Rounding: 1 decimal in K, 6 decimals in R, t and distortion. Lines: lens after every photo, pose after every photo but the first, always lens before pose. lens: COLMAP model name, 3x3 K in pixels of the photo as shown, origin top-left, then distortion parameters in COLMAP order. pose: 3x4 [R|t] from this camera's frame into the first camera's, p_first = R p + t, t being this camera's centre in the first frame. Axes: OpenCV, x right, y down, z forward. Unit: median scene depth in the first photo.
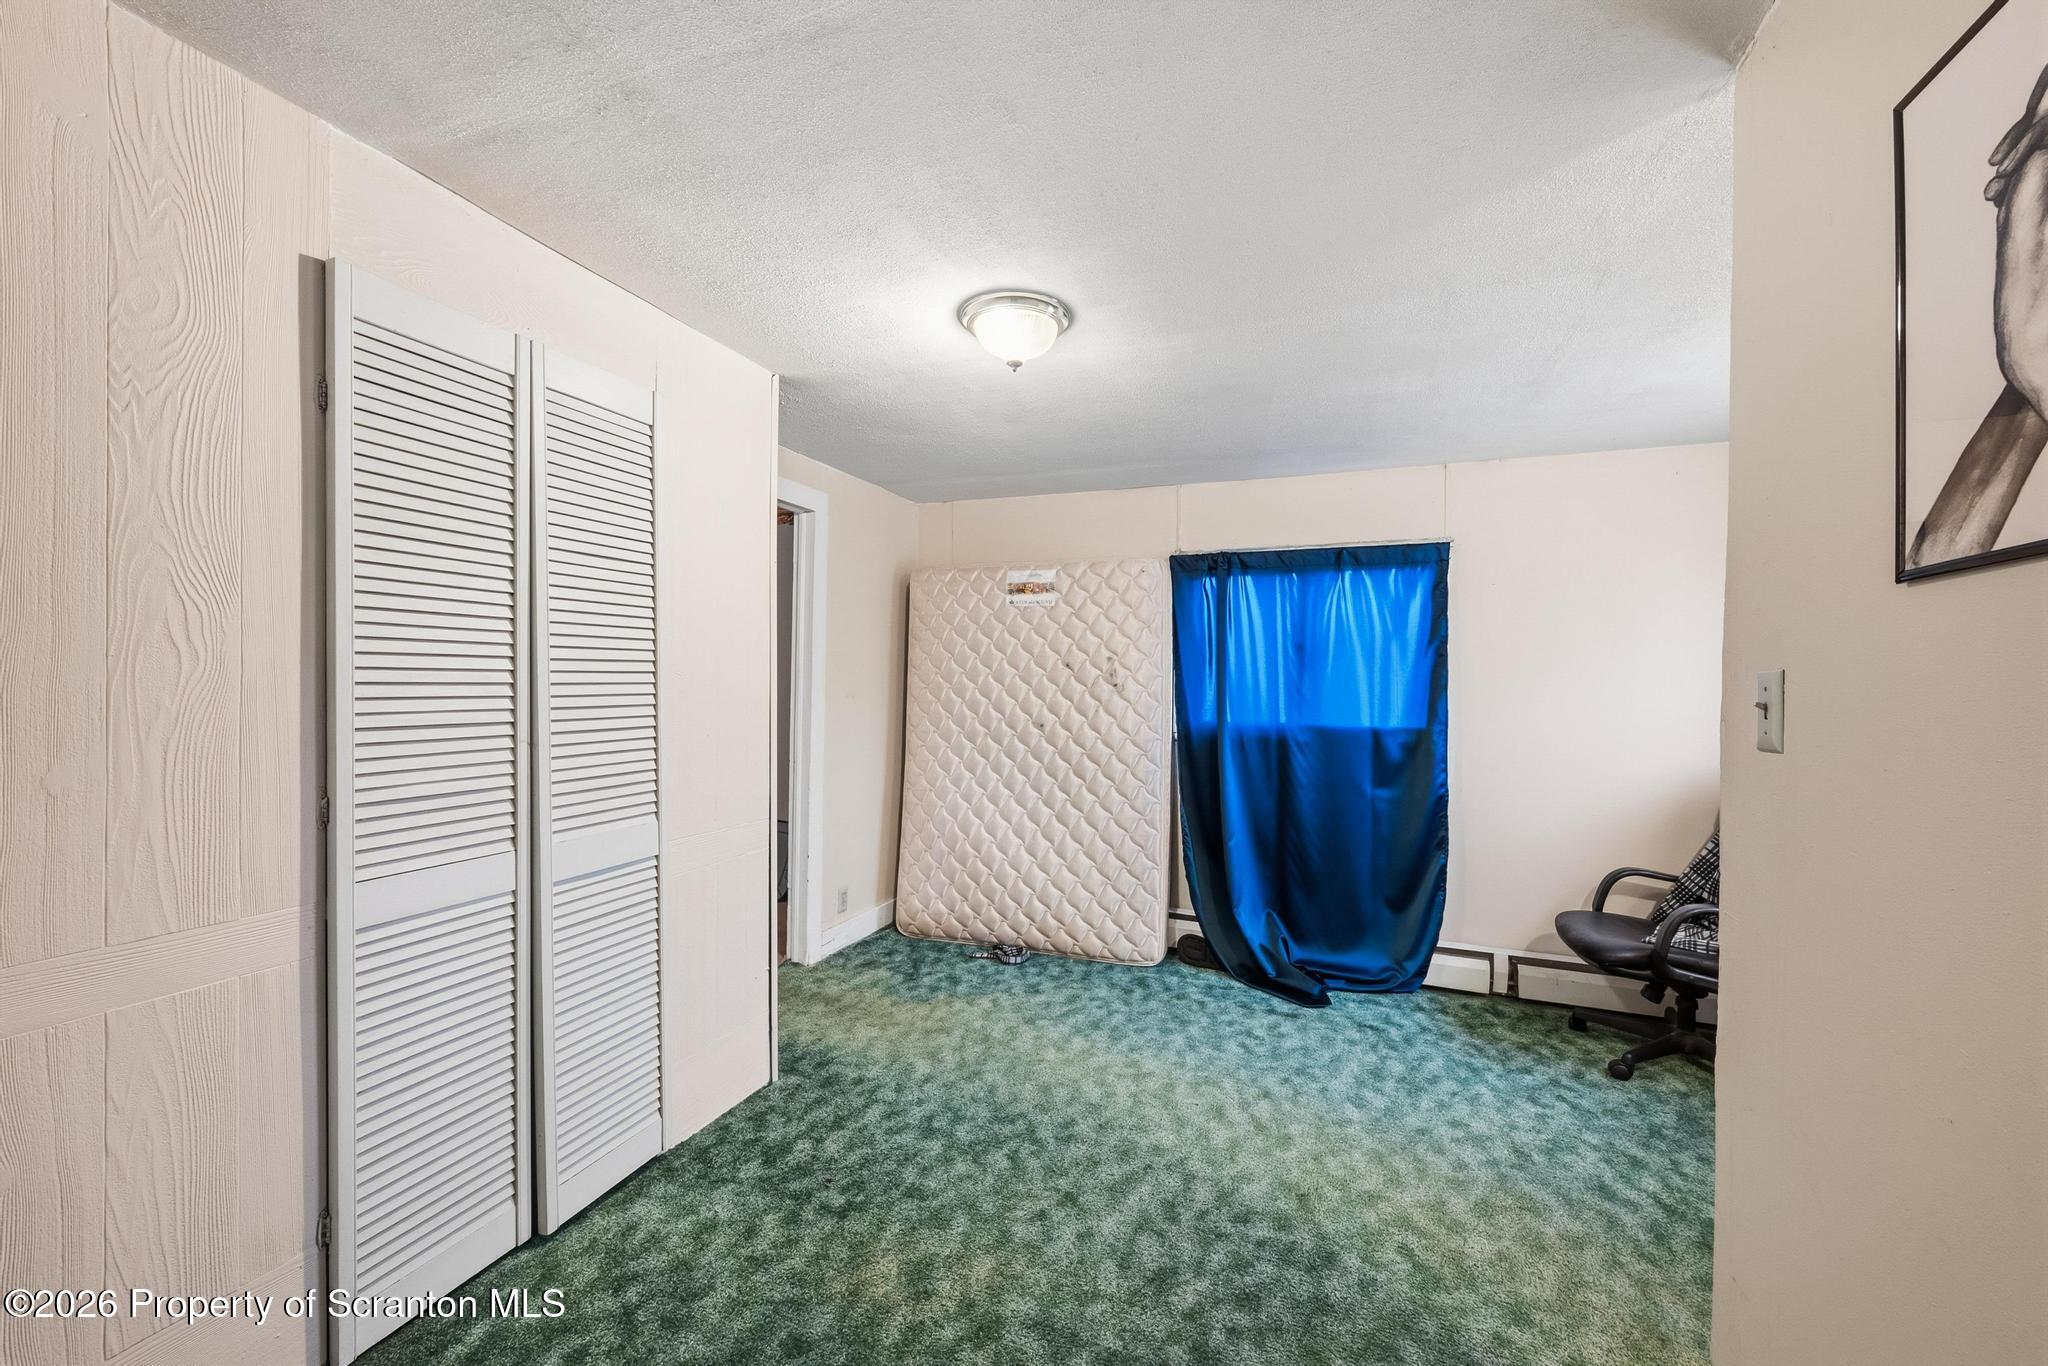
lens RADIAL K [[807.1, 0, 1023.8], [0, 807.1, 683.0], [0, 0, 1]] dist [0.000483, 0.000239]
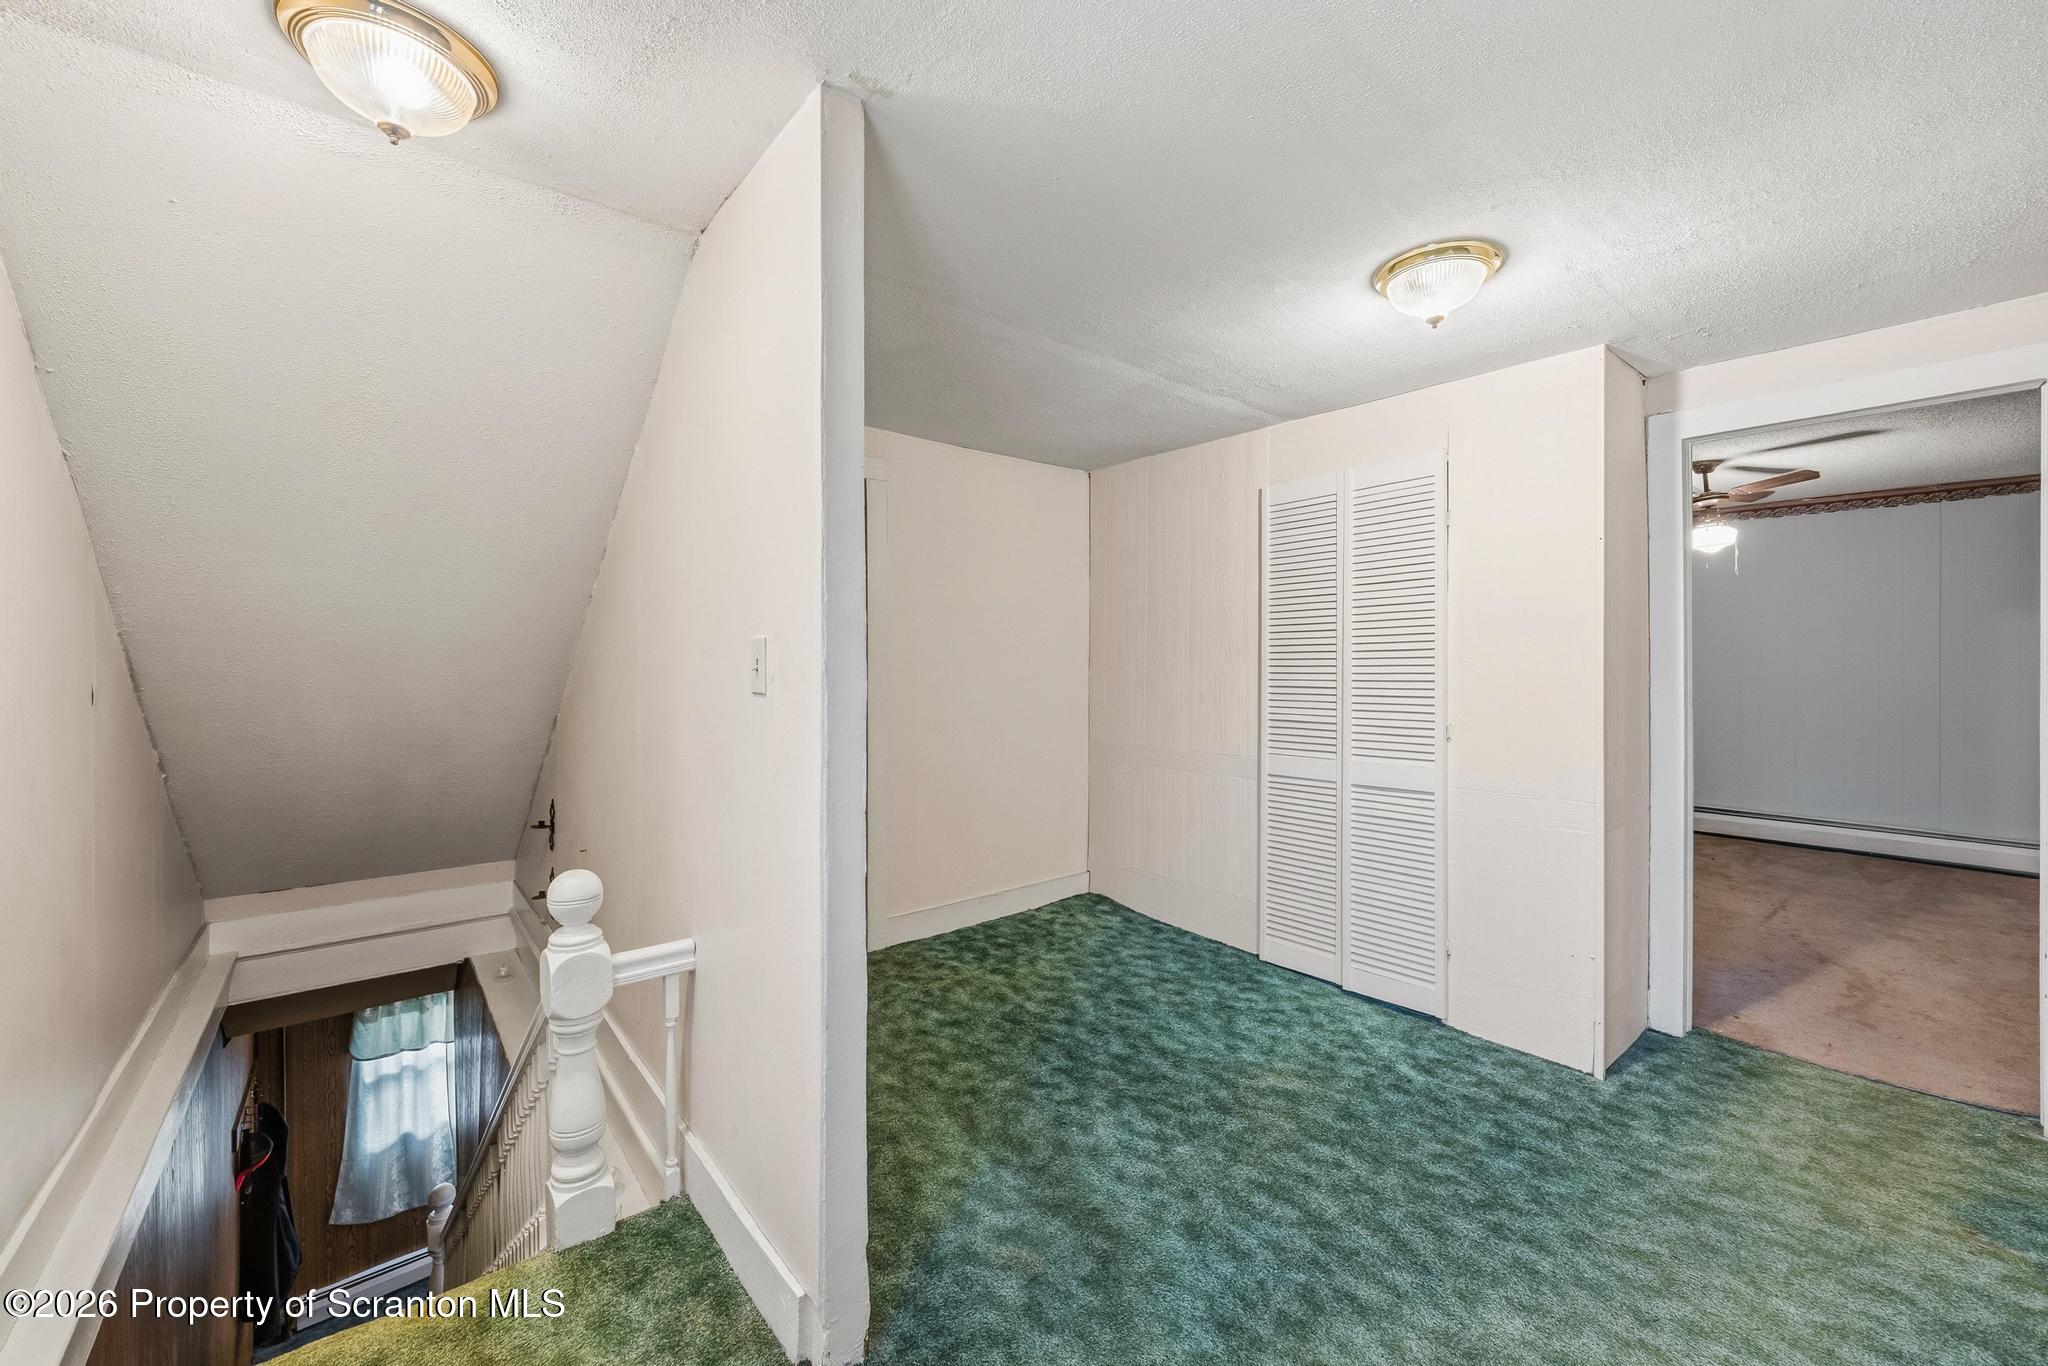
lens RADIAL K [[807.1, 0, 1022.9], [0, 807.1, 675.8], [0, 0, 1]] dist [0.000483, 0.000239]
pose [[-0.483803, -0.000079, -0.875177, 1.019735], [-0.006617, 0.999972, 0.003568, 0.014517], [0.875152, 0.007518, -0.483790, 1.010197]]
